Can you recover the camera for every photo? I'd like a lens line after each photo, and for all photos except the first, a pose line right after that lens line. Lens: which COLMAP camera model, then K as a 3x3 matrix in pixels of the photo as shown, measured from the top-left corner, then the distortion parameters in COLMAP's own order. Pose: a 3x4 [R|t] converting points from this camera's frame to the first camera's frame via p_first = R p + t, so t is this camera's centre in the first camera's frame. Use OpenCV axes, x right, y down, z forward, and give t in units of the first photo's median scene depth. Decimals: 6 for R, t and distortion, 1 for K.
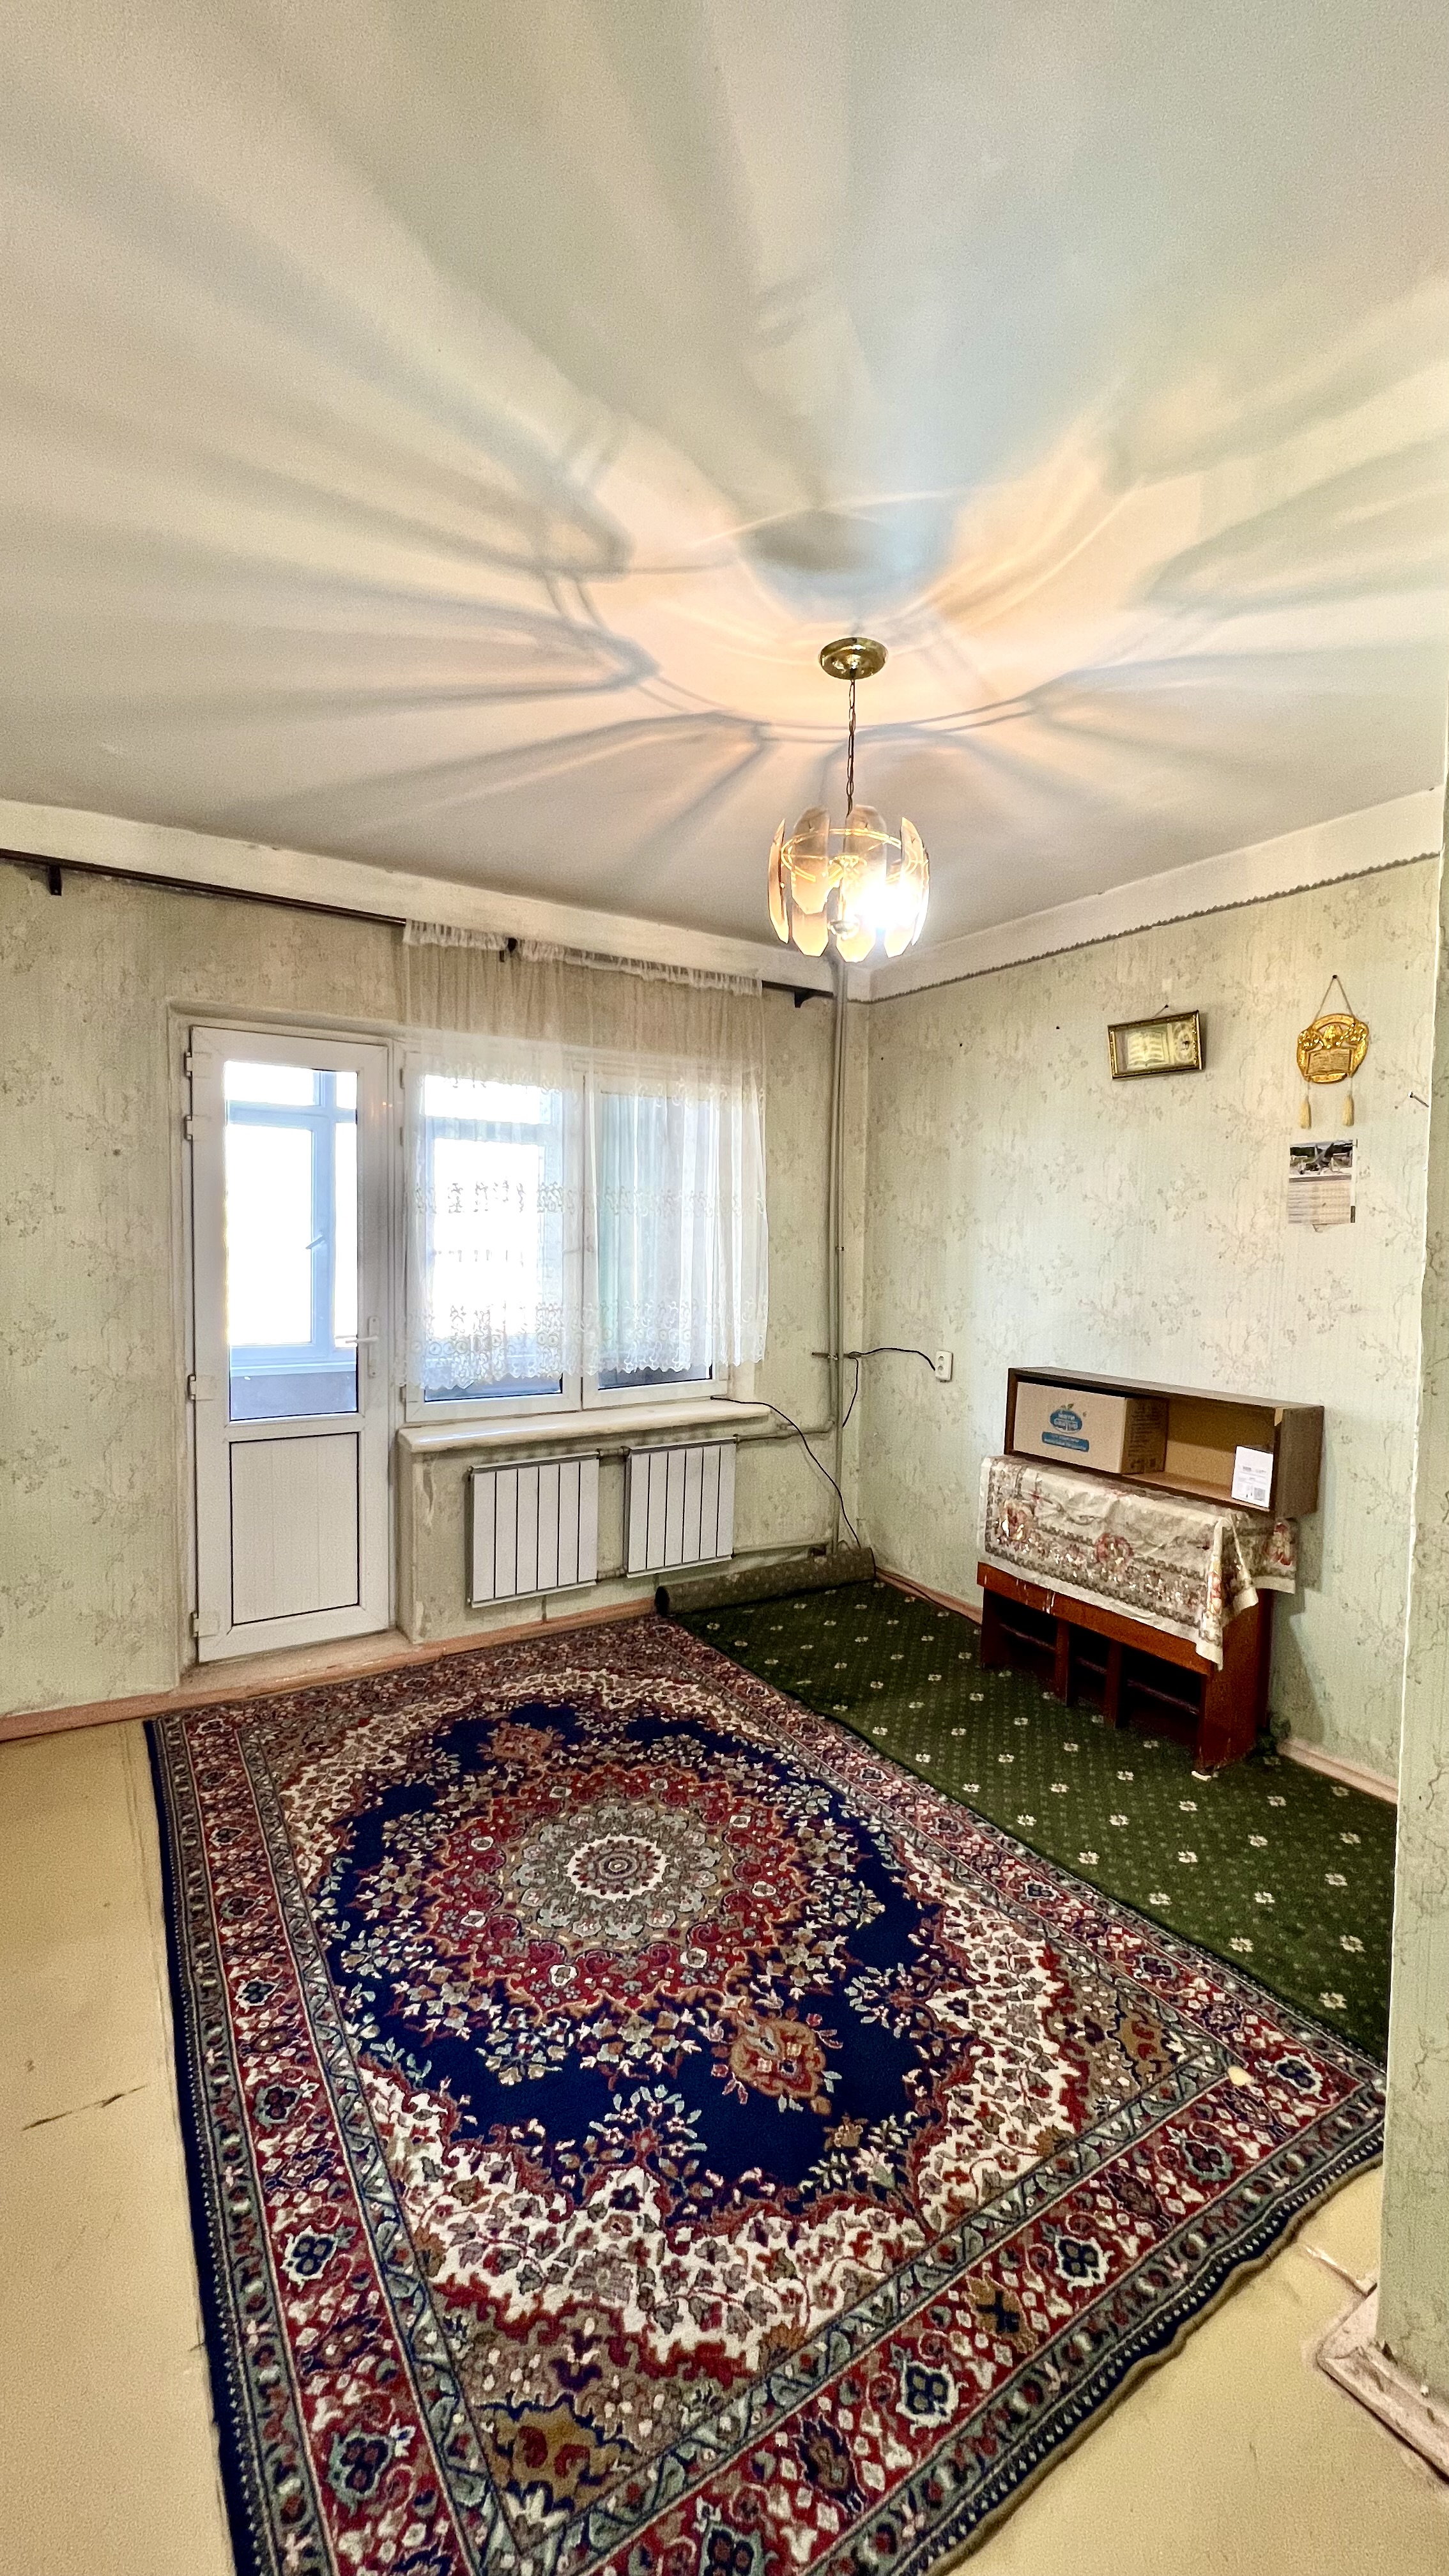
lens RADIAL K [[1028.1, 0, 729.5], [0, 1028.1, 1287.1], [0, 0, 1]] dist [-0.000376, 0.000390]
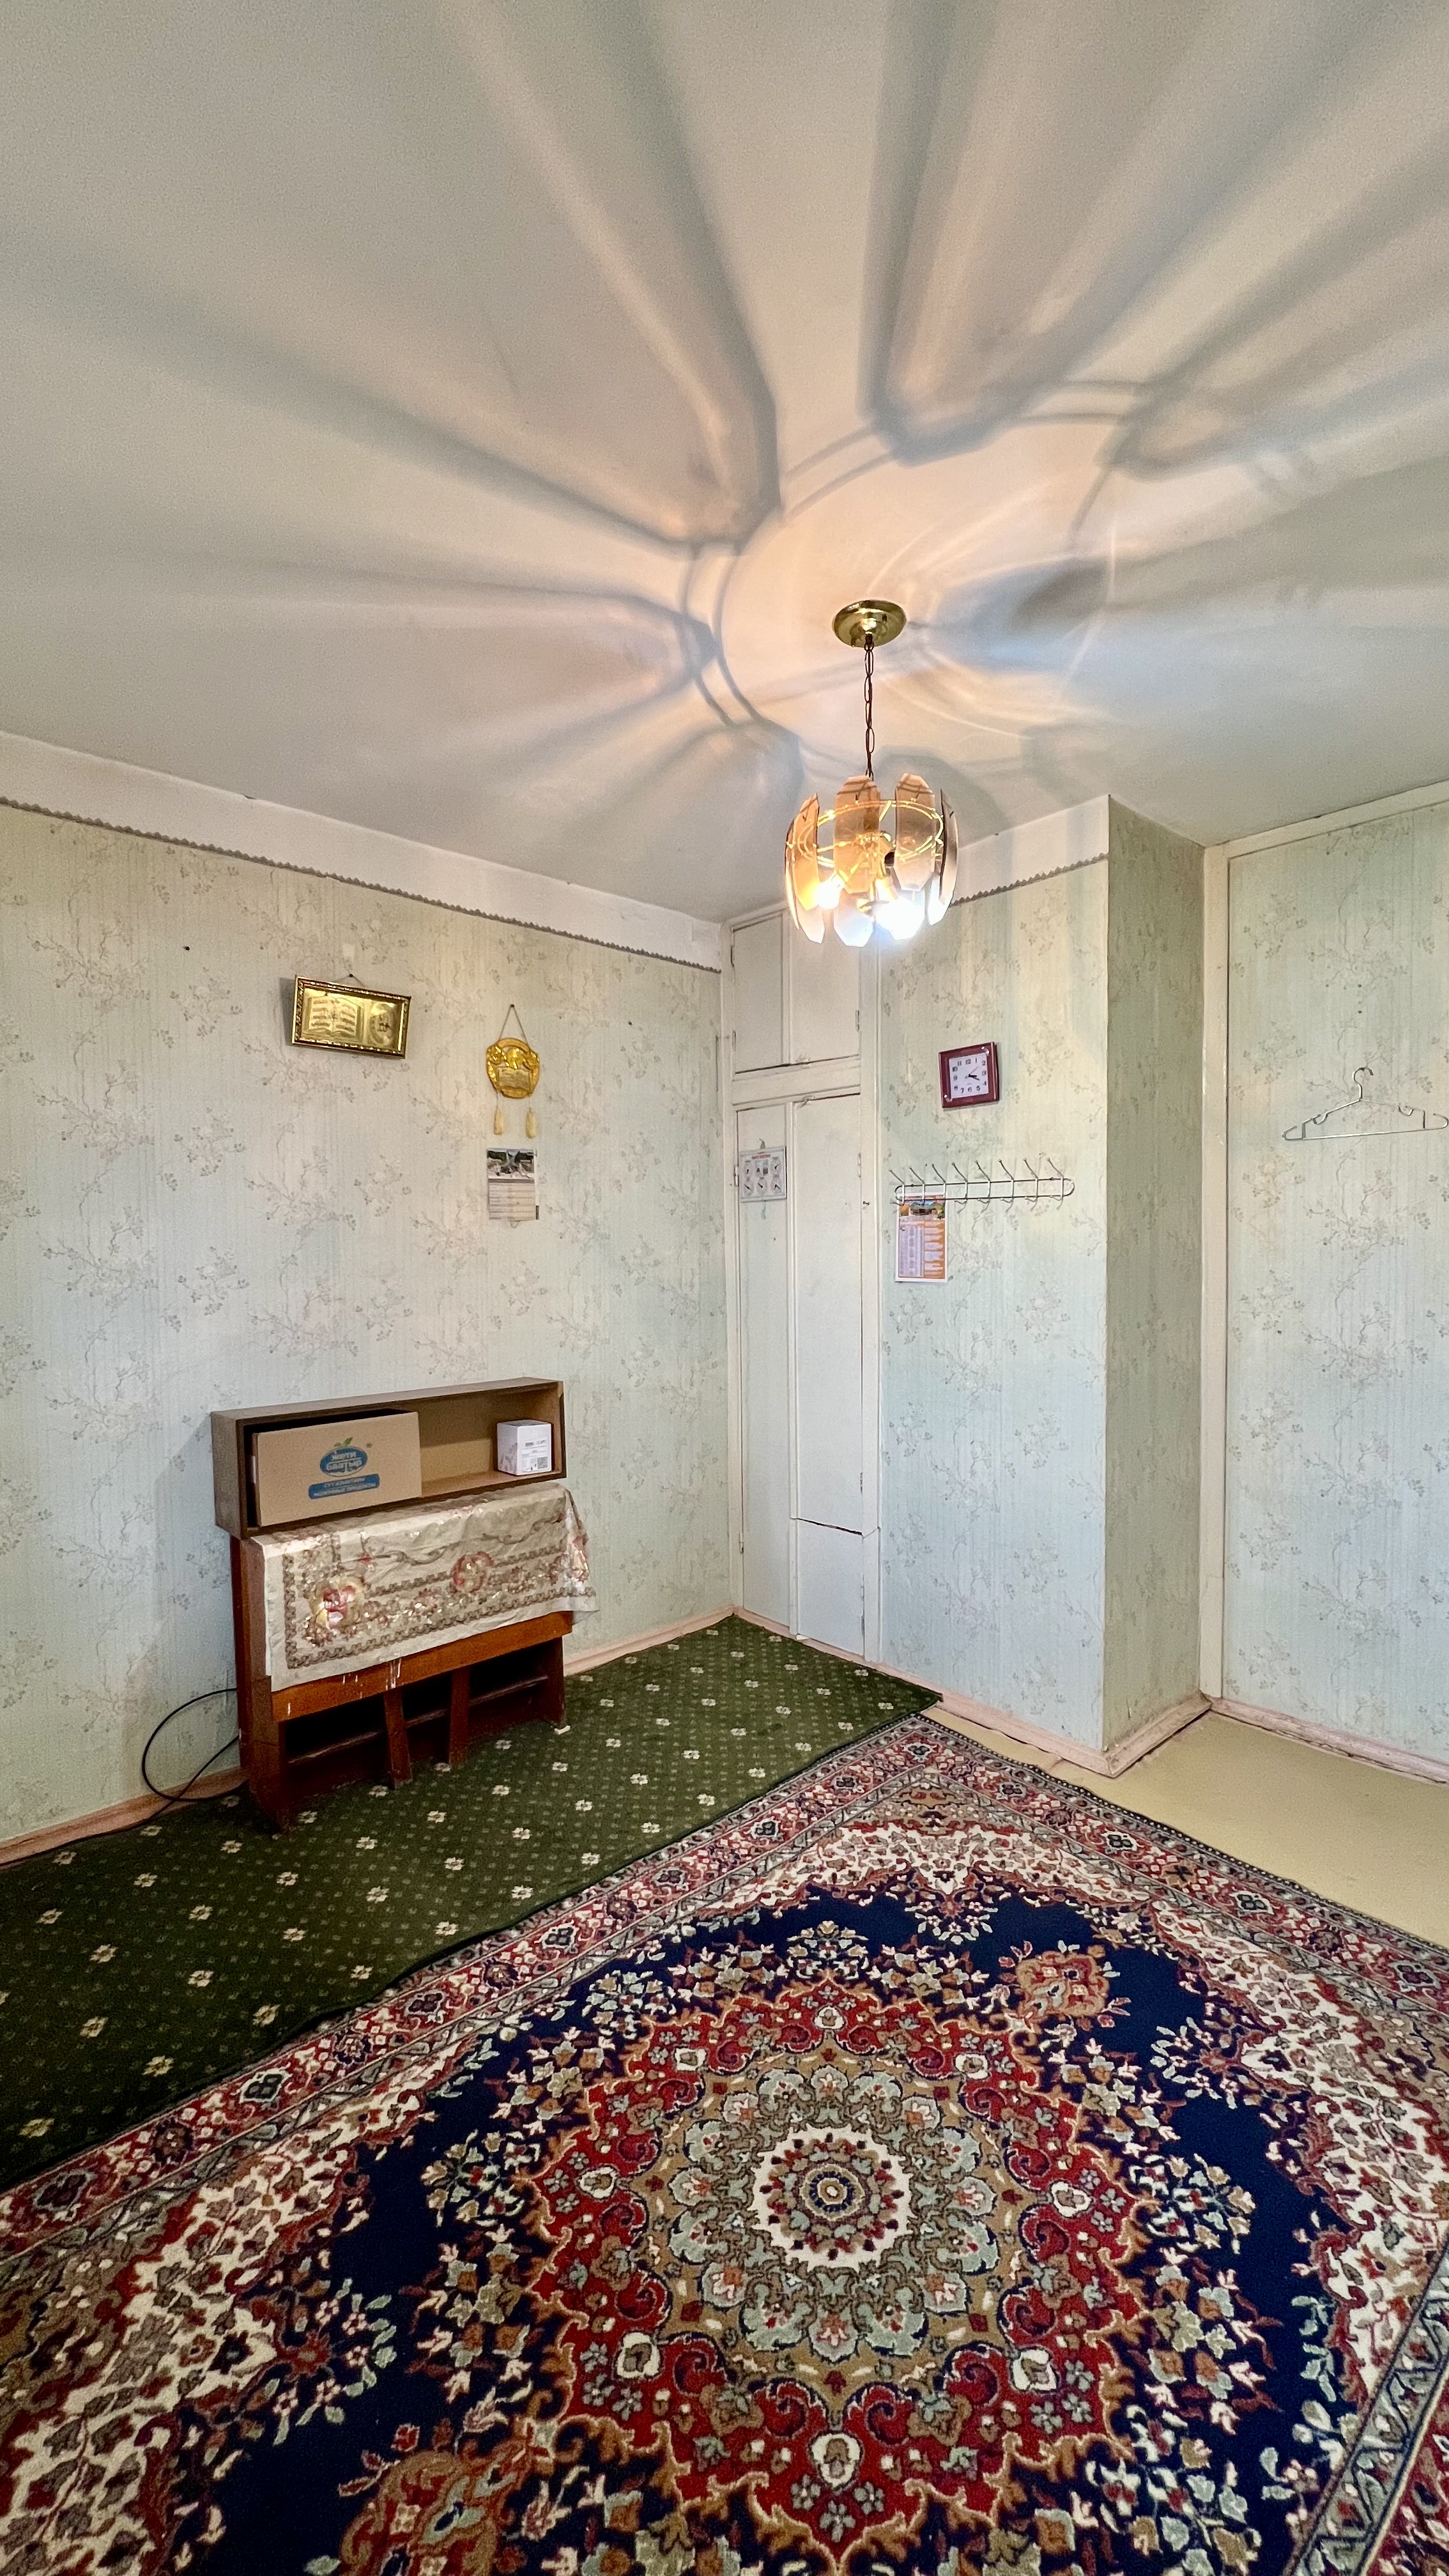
lens RADIAL K [[1028.1, 0, 729.5], [0, 1028.1, 1287.1], [0, 0, 1]] dist [-0.000376, 0.000390]
pose [[-0.157335, -0.063508, 0.985501, -0.808930], [0.053119, 0.995941, 0.072661, -0.078435], [-0.986116, 0.063781, -0.153323, 1.278517]]
